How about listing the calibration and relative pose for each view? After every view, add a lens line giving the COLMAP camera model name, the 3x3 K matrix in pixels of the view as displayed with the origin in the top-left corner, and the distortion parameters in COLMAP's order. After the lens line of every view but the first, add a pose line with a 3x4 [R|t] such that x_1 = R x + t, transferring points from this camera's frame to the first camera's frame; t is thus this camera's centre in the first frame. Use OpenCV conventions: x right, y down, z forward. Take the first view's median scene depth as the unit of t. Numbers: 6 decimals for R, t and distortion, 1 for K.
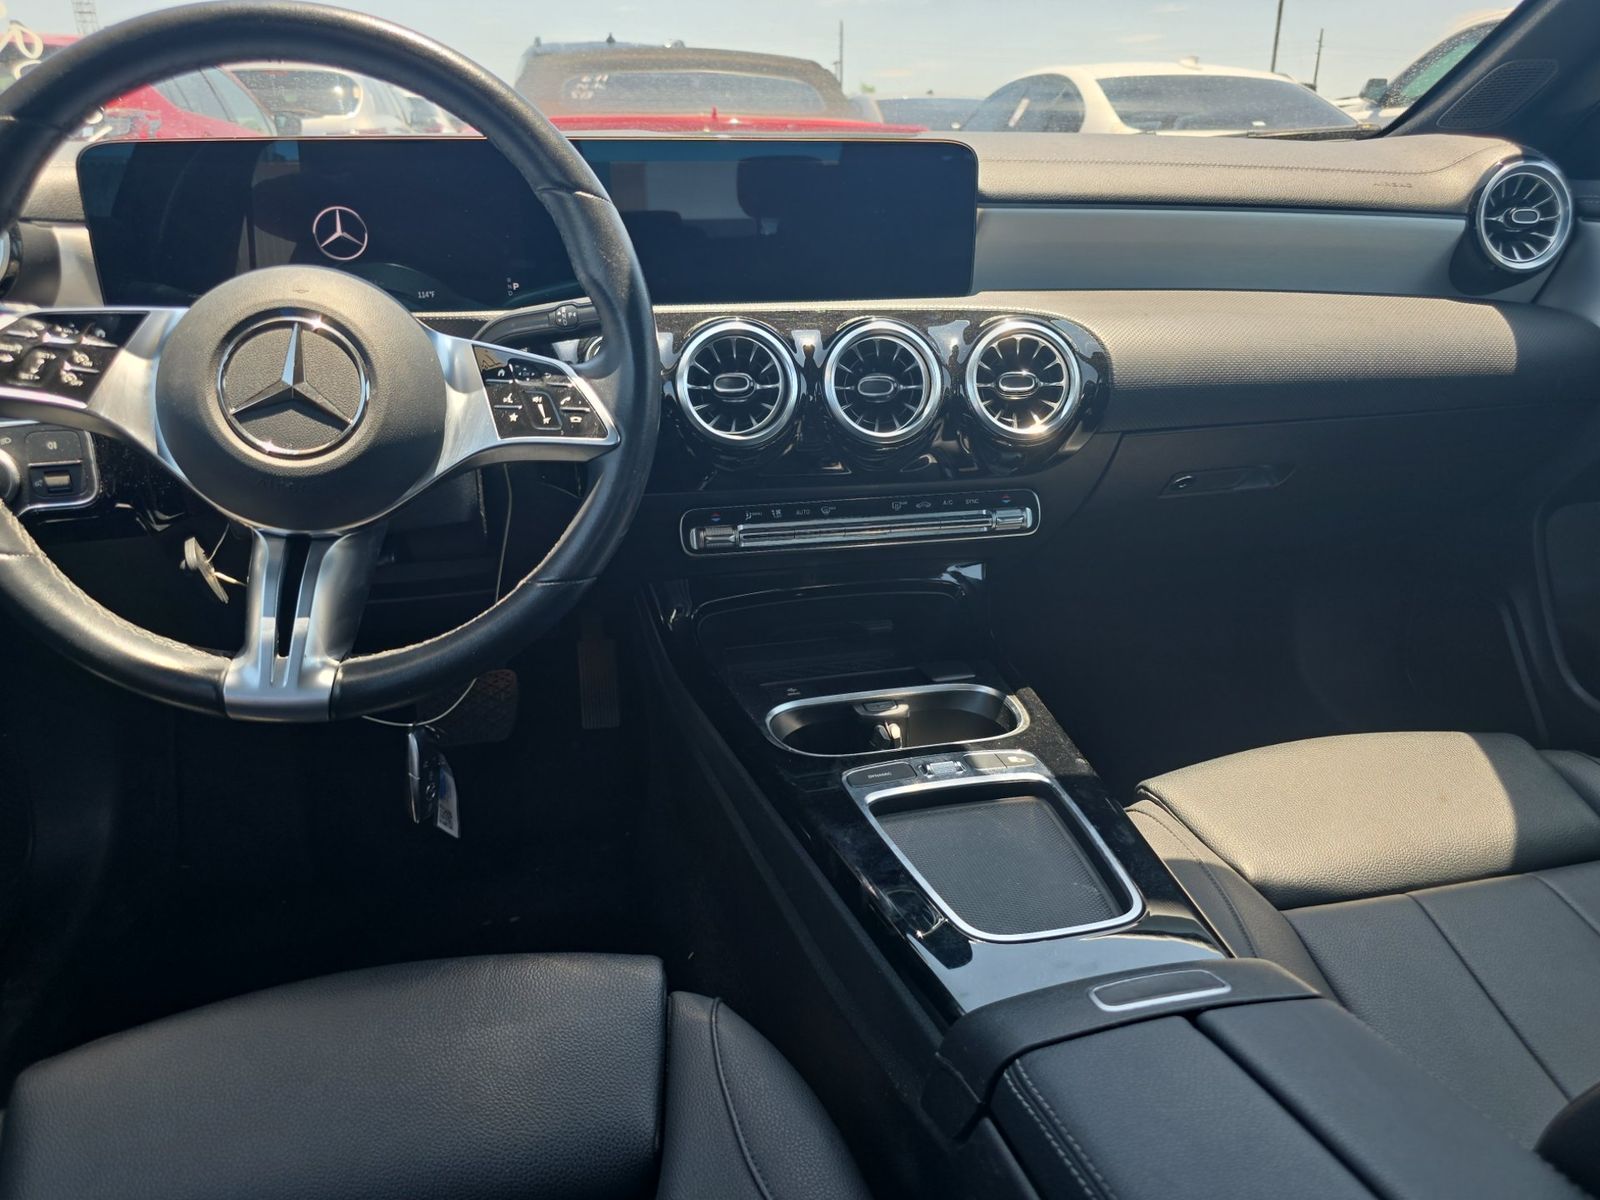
lens RADIAL K [[1099.6, 0, 800.0], [0, 1099.6, 600.0], [0, 0, 1]] dist [0.057535, -0.093508]
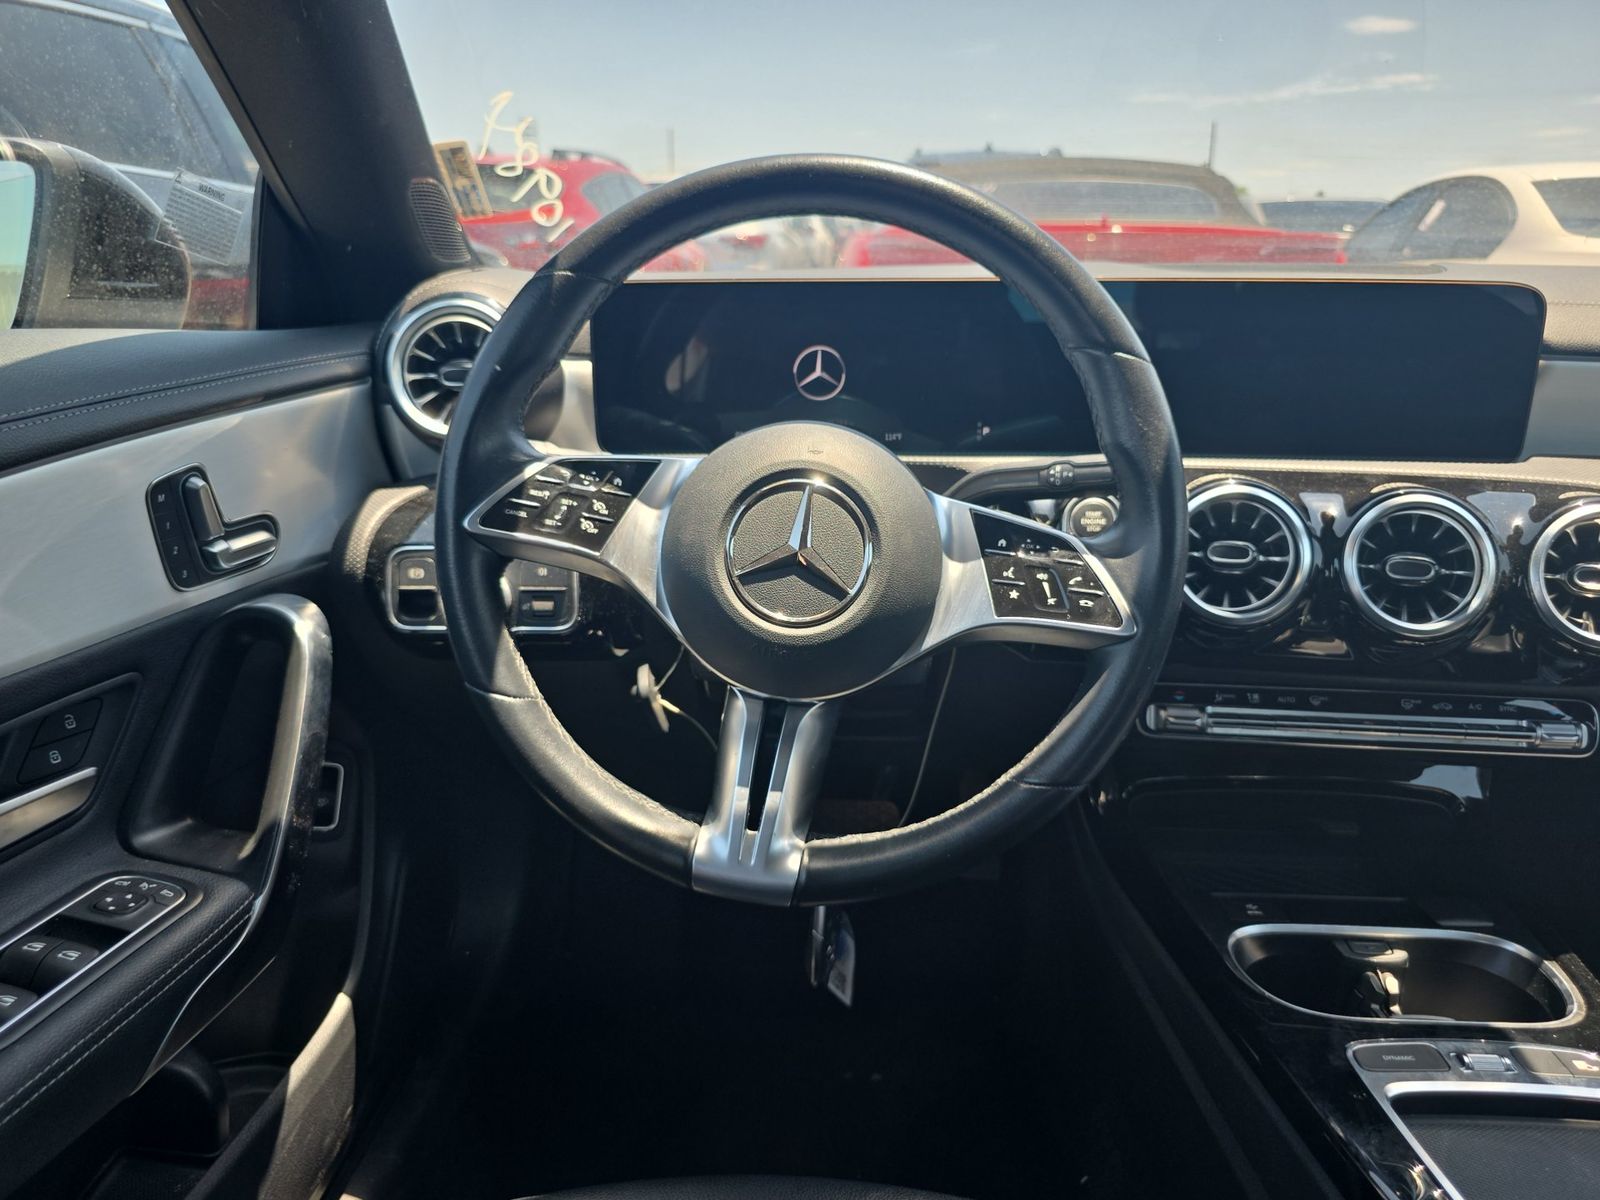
lens RADIAL K [[1099.6, 0, 800.0], [0, 1099.6, 600.0], [0, 0, 1]] dist [0.057535, -0.093508]
pose [[0.954668, 0.089403, -0.283928, -0.168413], [-0.111837, 0.991678, -0.063776, -0.083007], [0.275863, 0.092638, 0.956722, 0.092425]]
